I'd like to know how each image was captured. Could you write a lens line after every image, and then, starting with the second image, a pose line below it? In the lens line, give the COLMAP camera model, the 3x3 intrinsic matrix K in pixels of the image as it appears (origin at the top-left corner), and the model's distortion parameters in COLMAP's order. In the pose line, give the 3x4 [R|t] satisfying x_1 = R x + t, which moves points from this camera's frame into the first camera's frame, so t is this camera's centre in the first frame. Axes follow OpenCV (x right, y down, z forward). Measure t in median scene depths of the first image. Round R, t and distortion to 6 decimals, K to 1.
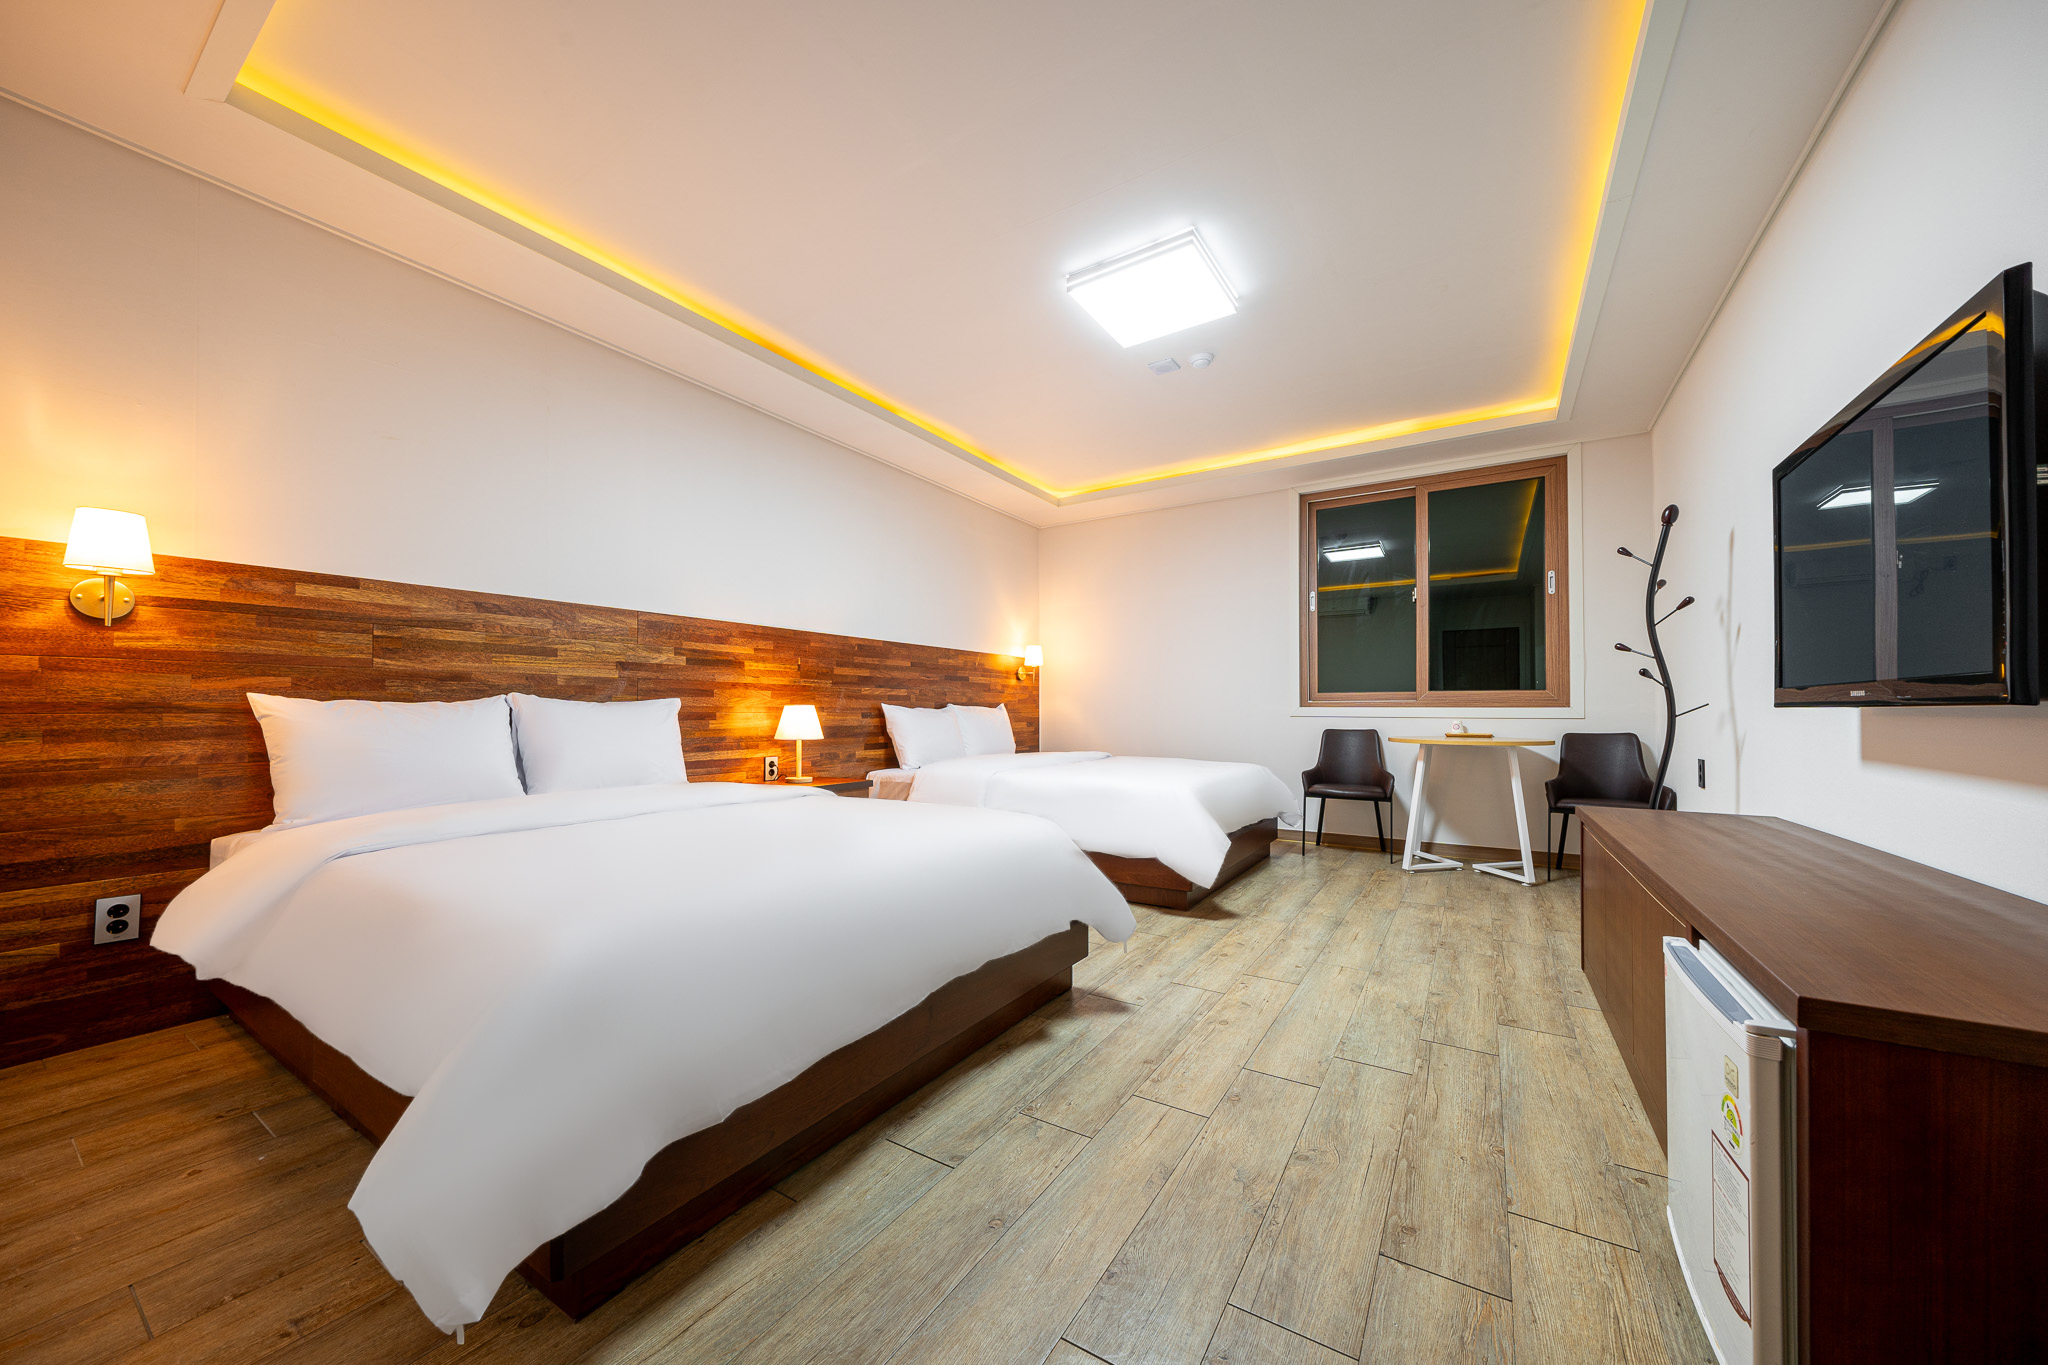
lens RADIAL K [[708.6, 0, 1028.7], [0, 708.6, 695.8], [0, 0, 1]] dist [-0.001372, 0.000005]
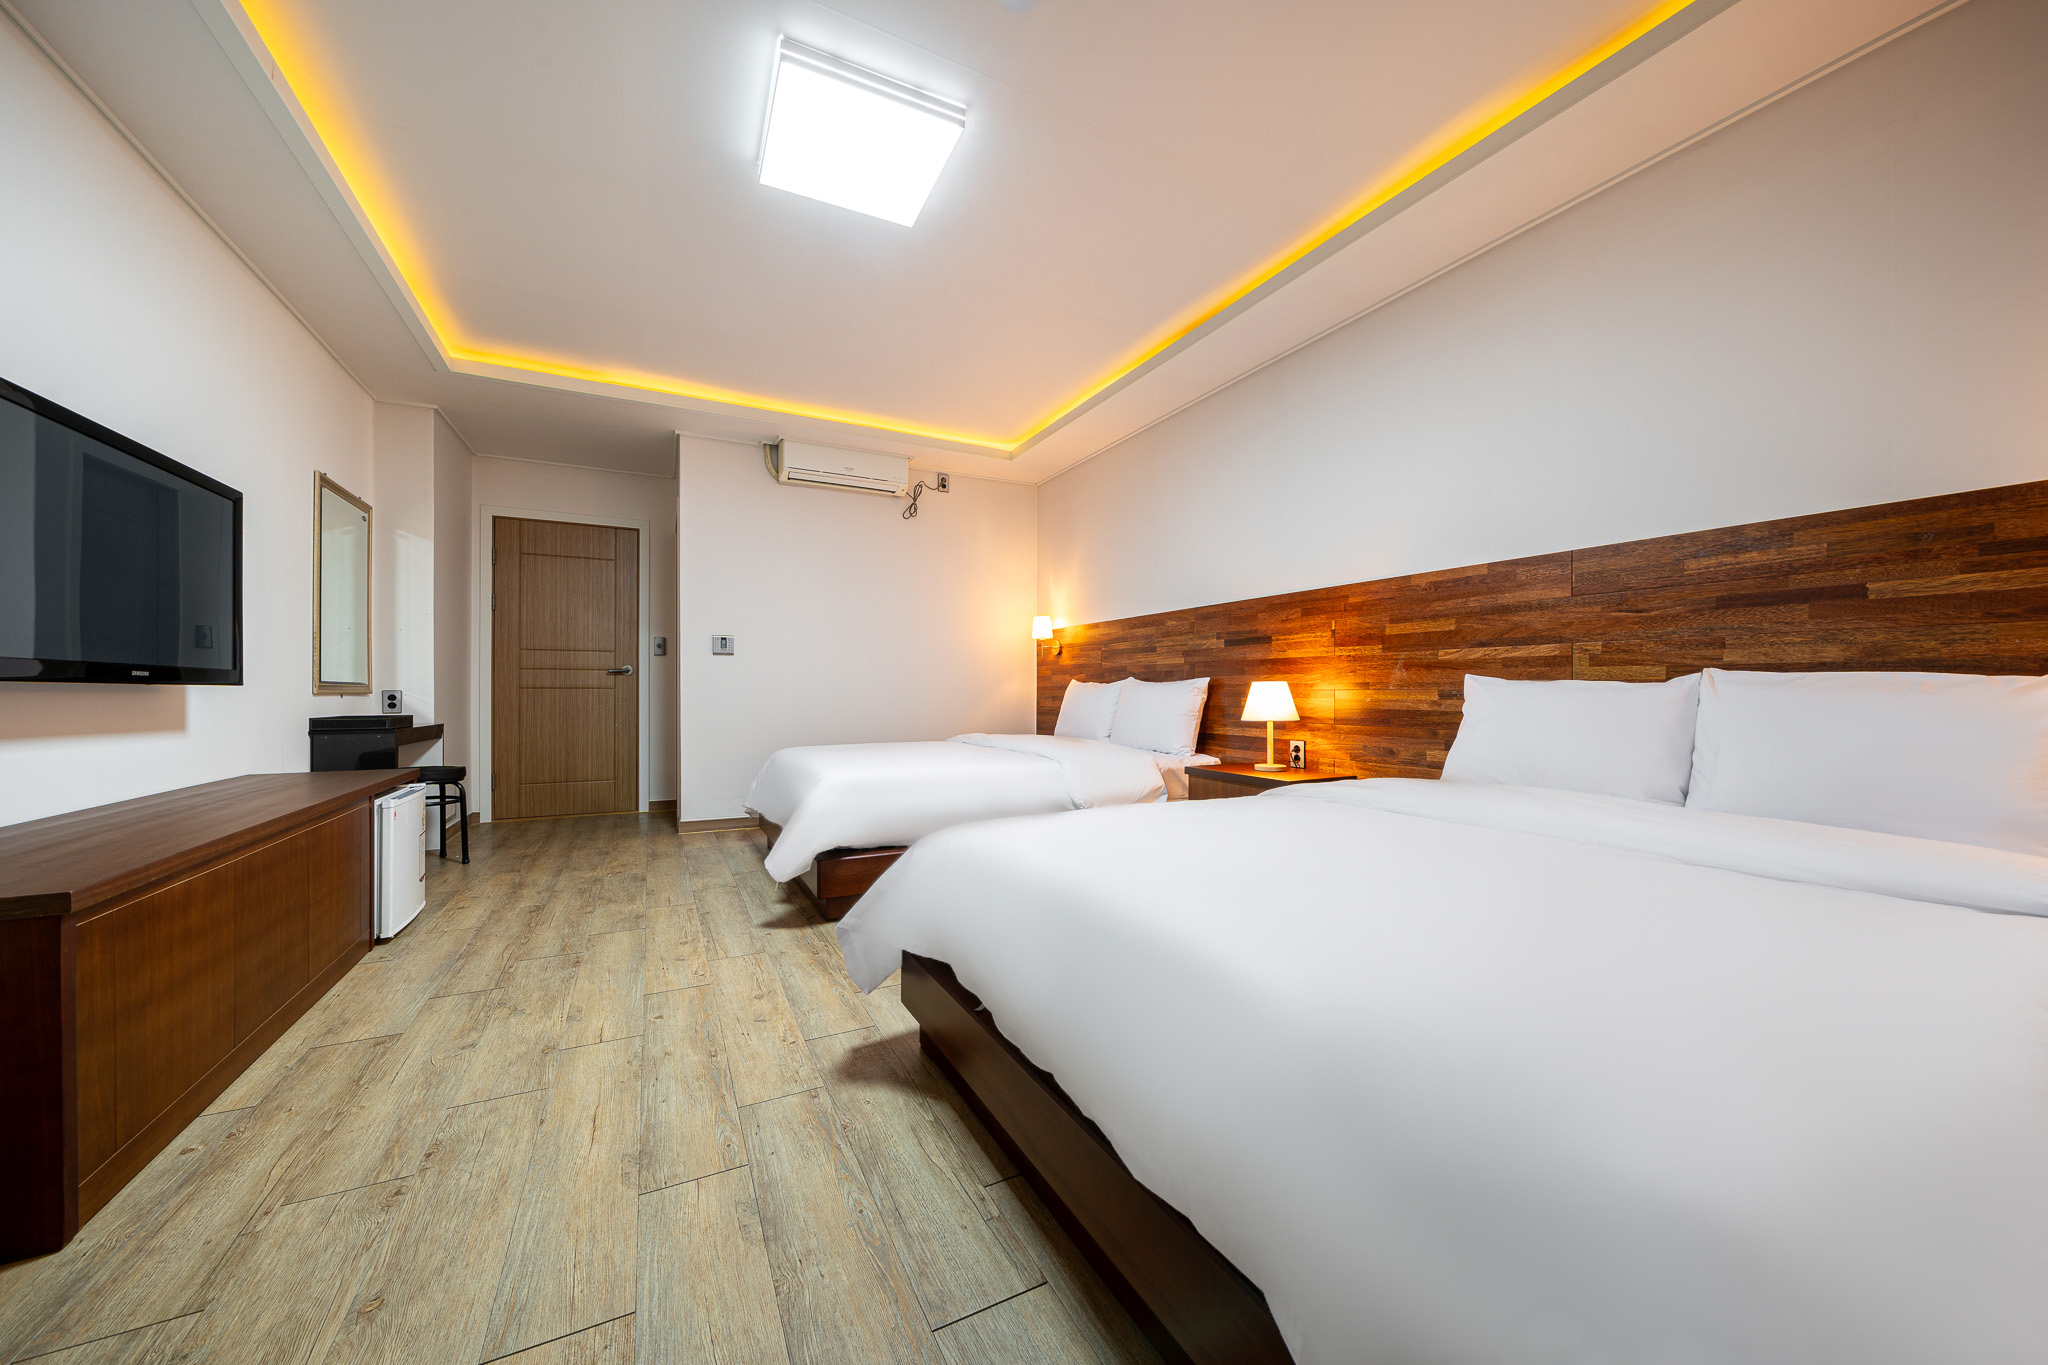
lens RADIAL K [[708.6, 0, 1029.4], [0, 708.6, 689.8], [0, 0, 1]] dist [-0.001372, 0.000005]
pose [[-0.491297, -0.001510, -0.870991, 0.743541], [0.019608, 0.999726, -0.012794, 0.037322], [0.870771, -0.023364, -0.491133, 1.511638]]
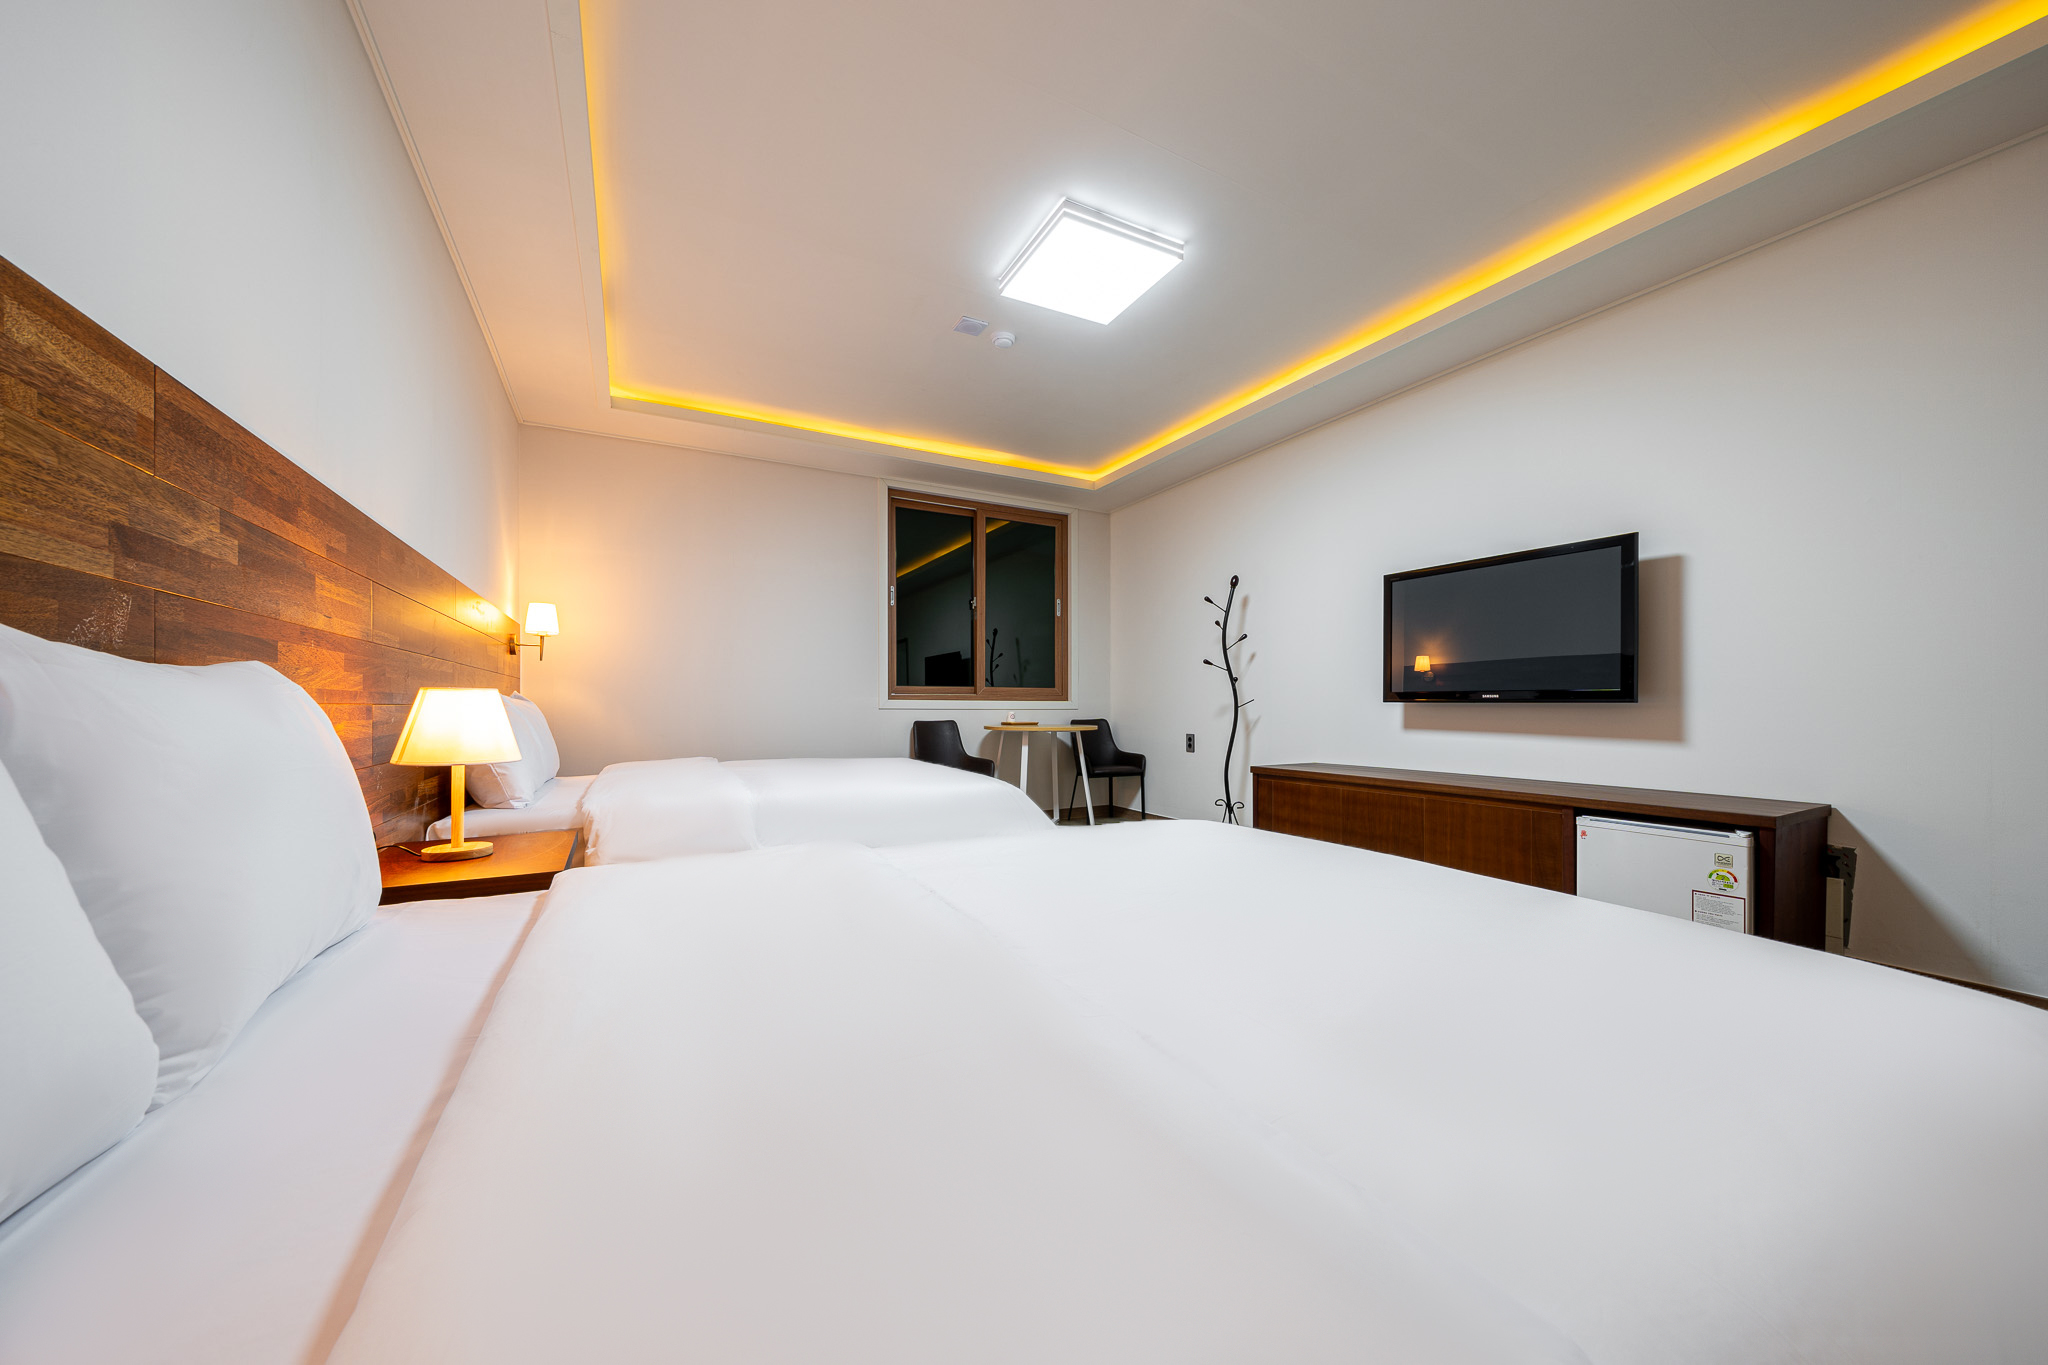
lens RADIAL K [[708.6, 0, 1021.6], [0, 708.6, 701.6], [0, 0, 1]] dist [-0.001372, 0.000005]
pose [[0.496674, 0.004061, 0.867928, -0.701941], [-0.019629, 0.999786, 0.006555, 0.015677], [-0.867715, -0.020292, 0.496648, 0.591032]]
